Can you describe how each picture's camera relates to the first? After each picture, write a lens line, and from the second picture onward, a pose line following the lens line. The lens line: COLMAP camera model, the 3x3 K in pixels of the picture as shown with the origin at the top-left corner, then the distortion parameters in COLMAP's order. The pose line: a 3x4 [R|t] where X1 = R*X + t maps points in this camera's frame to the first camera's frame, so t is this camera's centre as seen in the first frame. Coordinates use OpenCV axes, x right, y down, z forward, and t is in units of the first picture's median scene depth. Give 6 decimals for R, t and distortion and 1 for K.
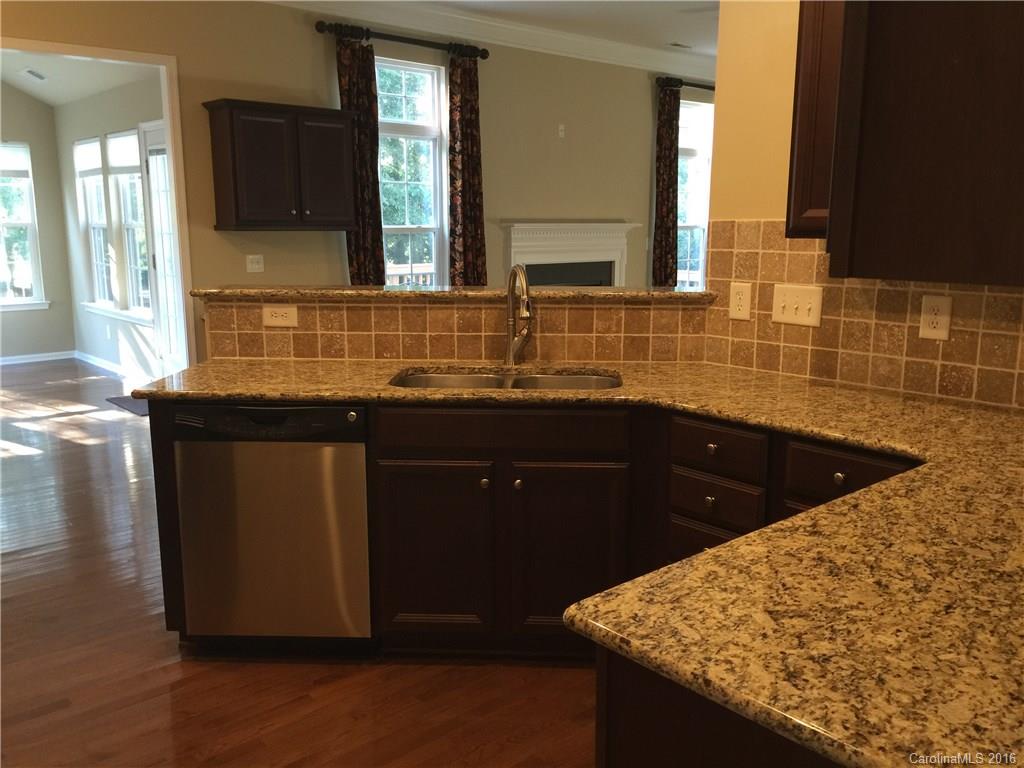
lens RADIAL K [[864.5, 0, 512.0], [0, 864.5, 384.0], [0, 0, 1]] dist [0.043130, -0.007604]
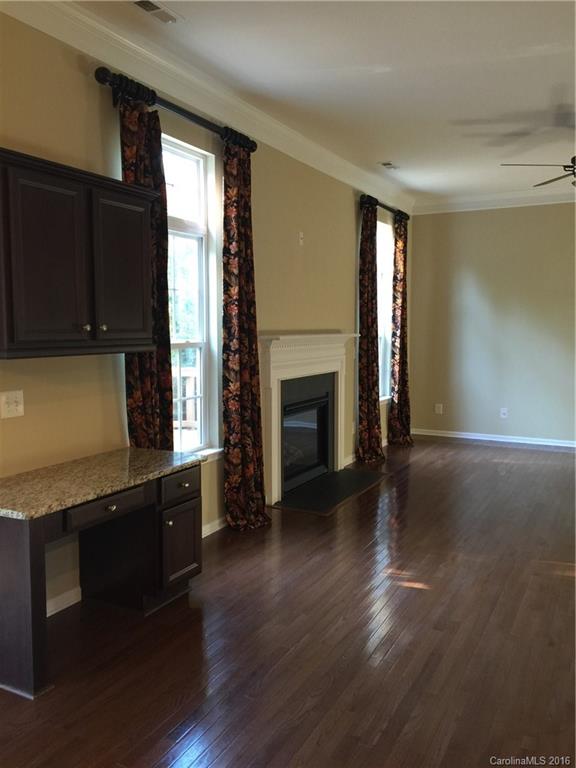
lens RADIAL K [[648.4, 0, 287.7], [0, 648.4, 378.1], [0, 0, 1]] dist [0.043130, -0.007604]
pose [[0.933416, -0.030697, 0.357480, -0.238736], [0.067050, 0.993705, -0.089744, -0.086154], [-0.352475, 0.107737, 0.929599, 0.400691]]
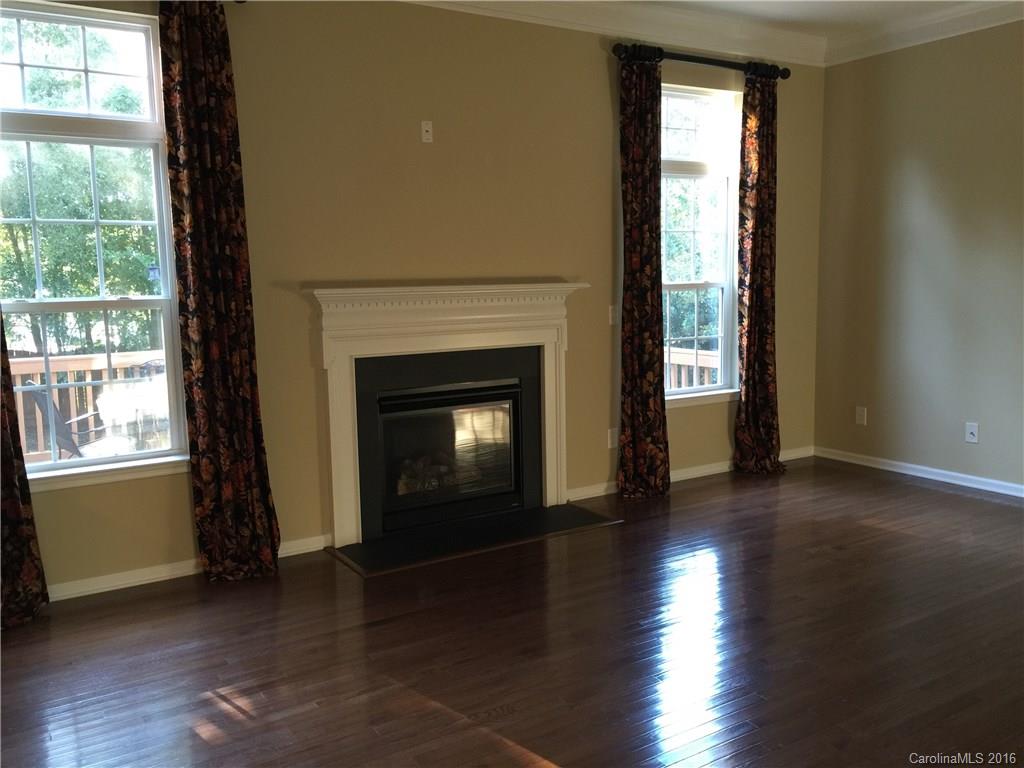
lens RADIAL K [[864.5, 0, 512.0], [0, 864.5, 384.0], [0, 0, 1]] dist [0.043130, -0.007604]
pose [[0.987306, -0.000334, -0.158829, 0.230705], [-0.009268, 0.998173, -0.059708, -0.094523], [0.158559, 0.060422, 0.985499, 0.484133]]
